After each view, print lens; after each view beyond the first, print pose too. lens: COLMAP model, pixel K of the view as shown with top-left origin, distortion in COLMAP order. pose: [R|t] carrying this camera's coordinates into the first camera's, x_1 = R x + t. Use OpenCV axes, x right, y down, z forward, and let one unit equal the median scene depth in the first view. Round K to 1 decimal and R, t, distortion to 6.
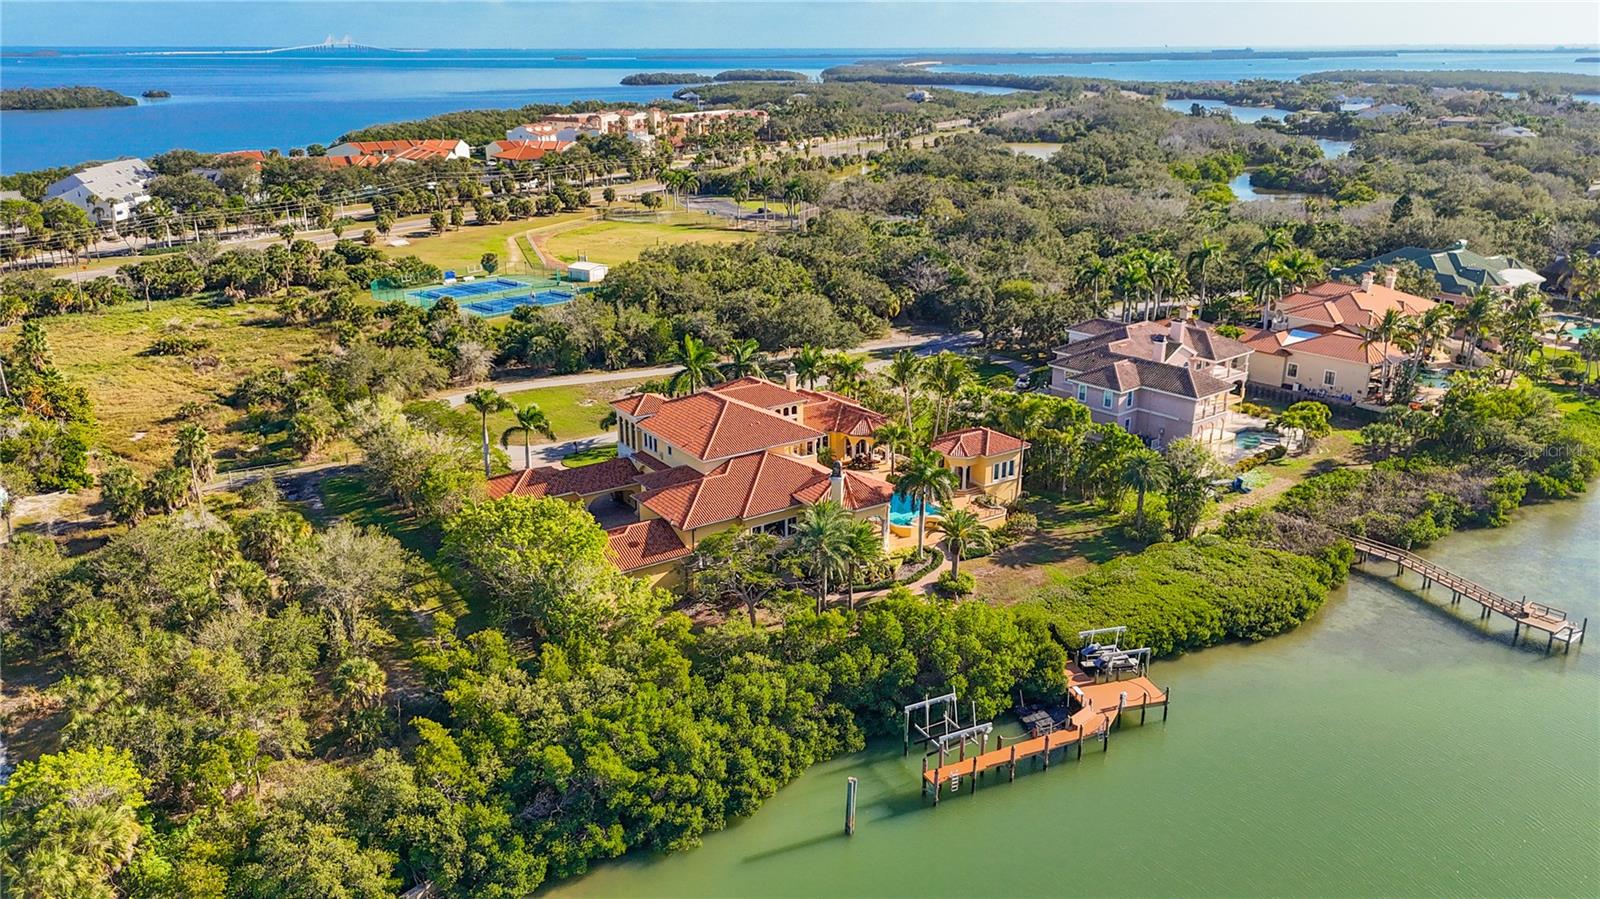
lens RADIAL K [[1185.0, 0, 800.0], [0, 1185.0, 449.5], [0, 0, 1]] dist [0.029999, -0.010114]
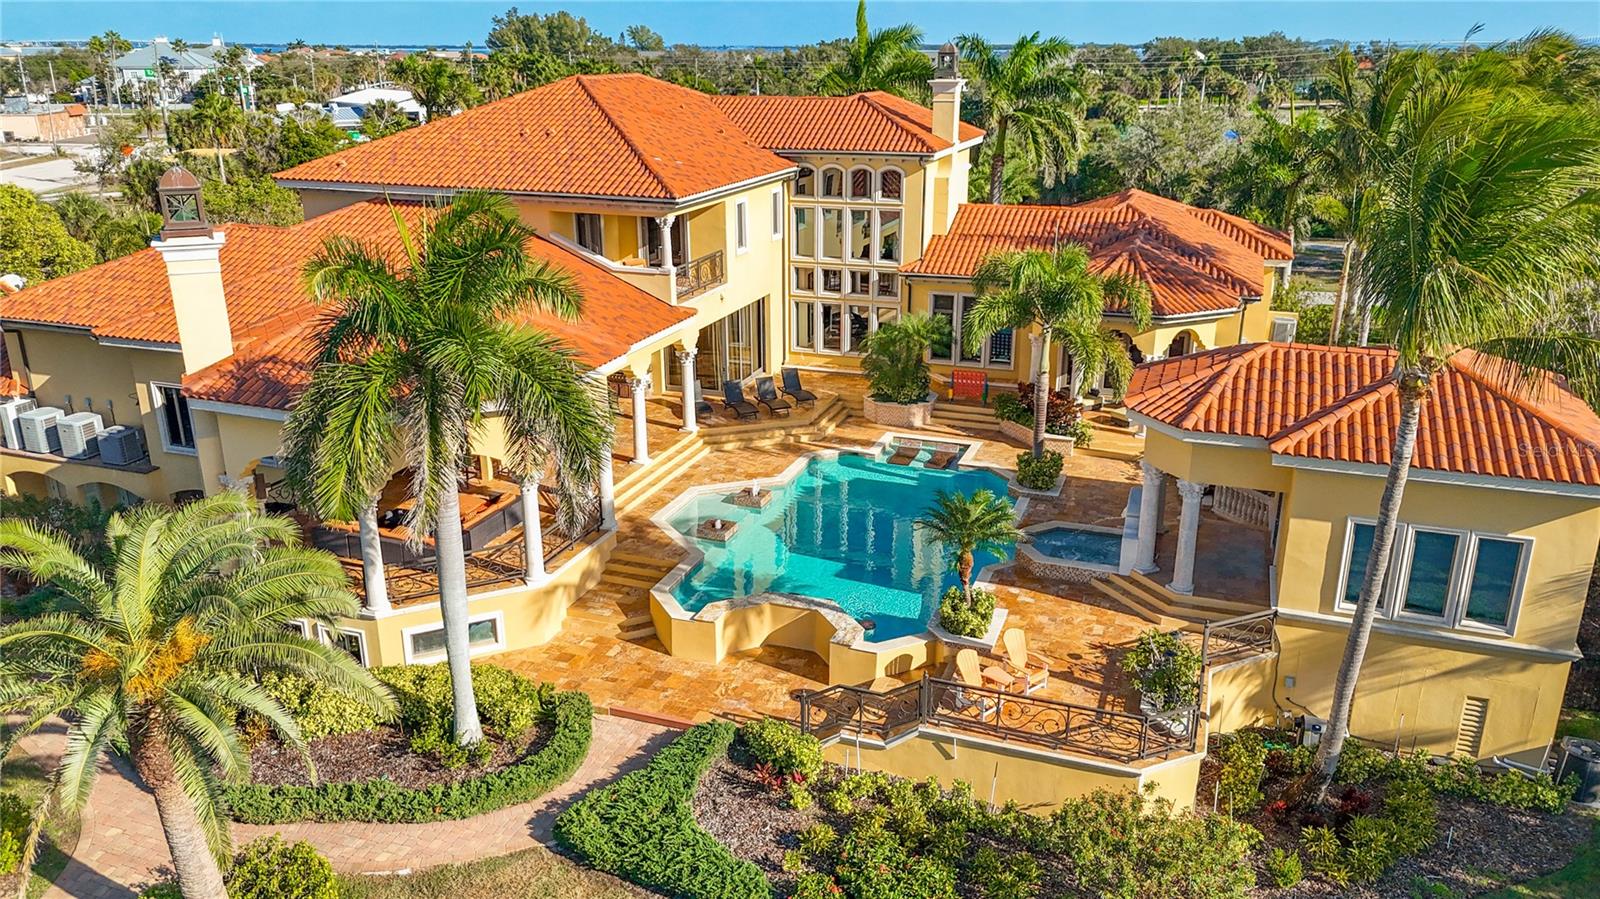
lens RADIAL K [[1169.0, 0, 800.0], [0, 1169.0, 449.5], [0, 0, 1]] dist [0.085513, -0.103072]
pose [[0.586500, 0.265861, -0.765072, 0.101127], [-0.257864, 0.956733, 0.134786, -0.000468], [0.767804, 0.118233, 0.629681, 0.323013]]
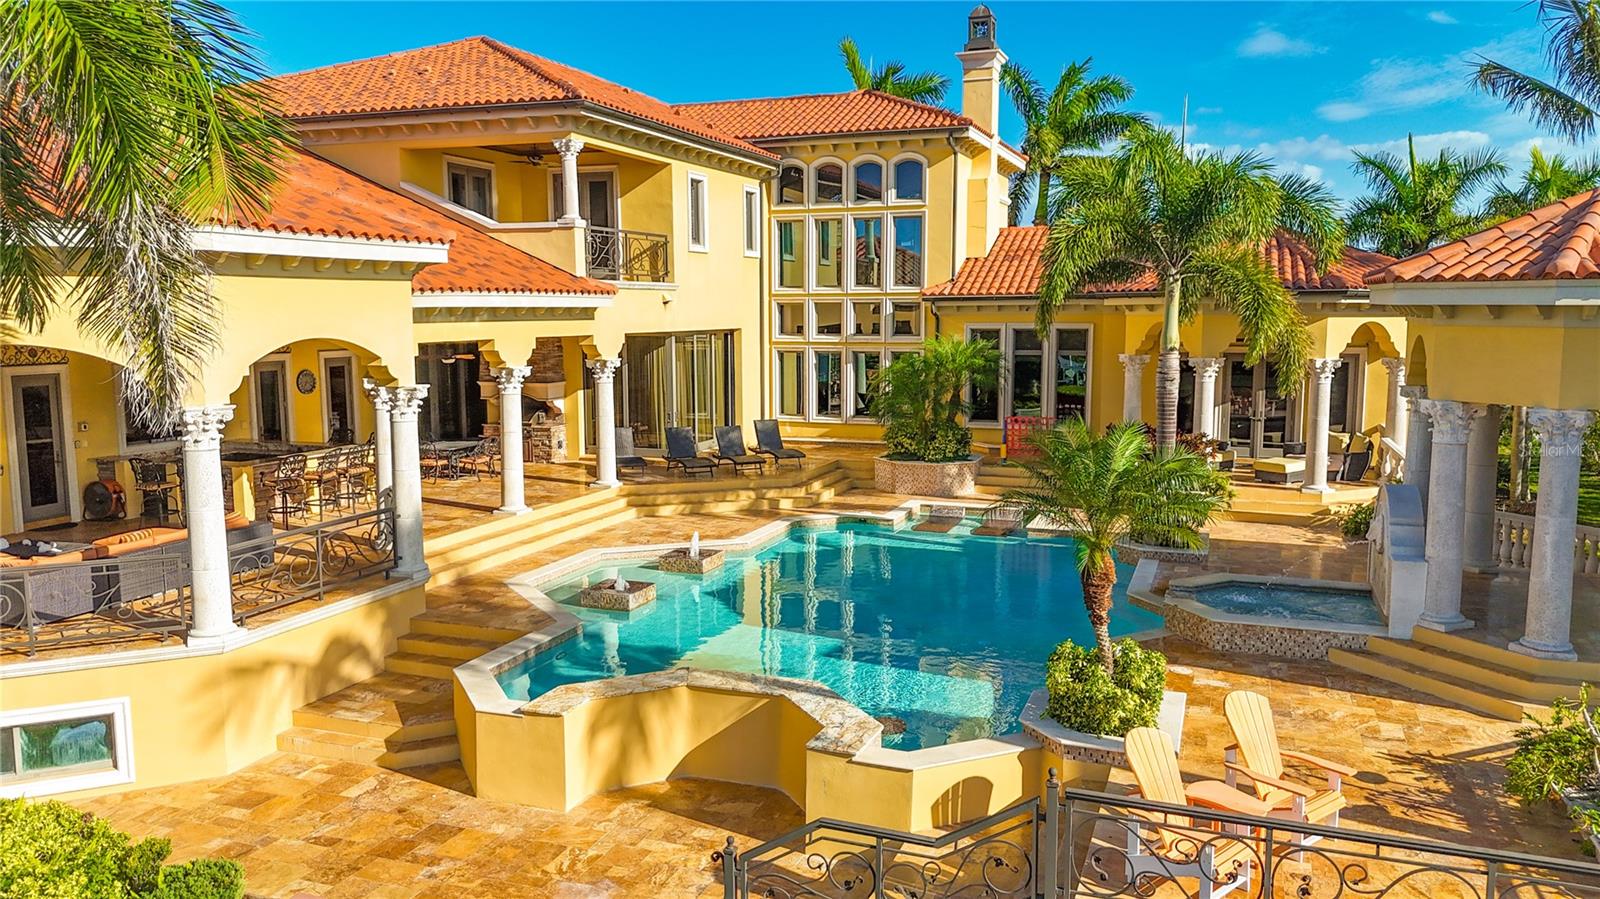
lens RADIAL K [[1185.0, 0, 800.0], [0, 1185.0, 449.5], [0, 0, 1]] dist [0.029999, -0.010114]
pose [[0.580339, 0.105808, -0.807472, 0.073400], [-0.257657, 0.964445, -0.058804, 0.015404], [0.772541, 0.242177, 0.586967, 0.352236]]
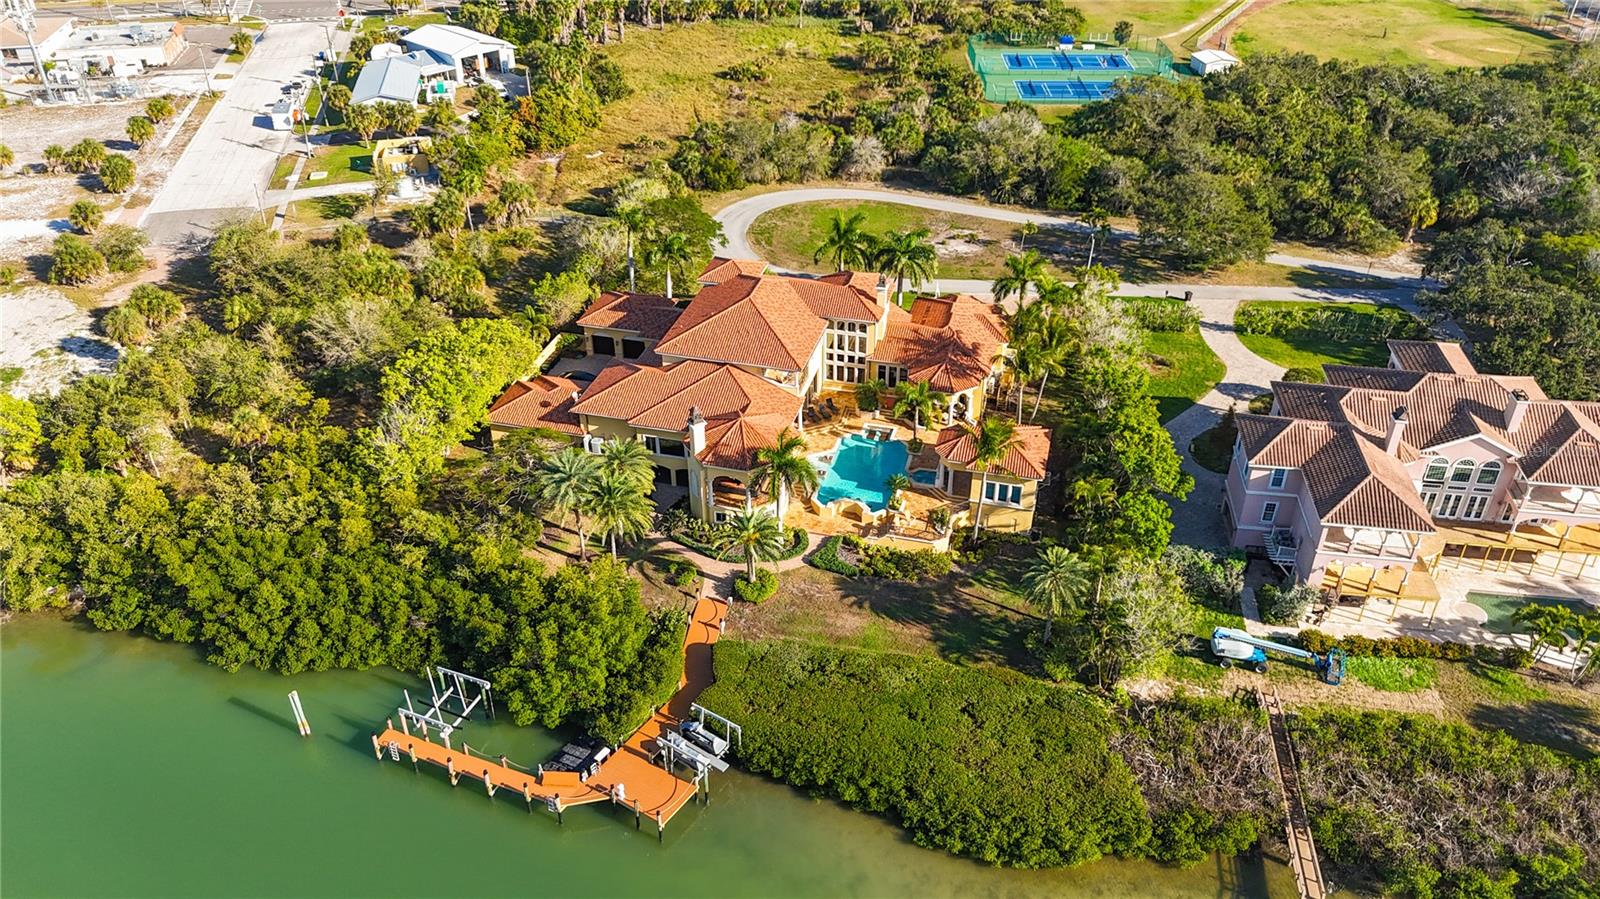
lens RADIAL K [[1156.2, 0, 800.0], [0, 1156.2, 449.5], [0, 0, 1]] dist [0.082739, -0.095621]
pose [[0.657841, 0.416033, -0.627823, 0.225297], [-0.241241, 0.906064, 0.347636, -0.099517], [0.713476, -0.077233, 0.696410, 0.144819]]
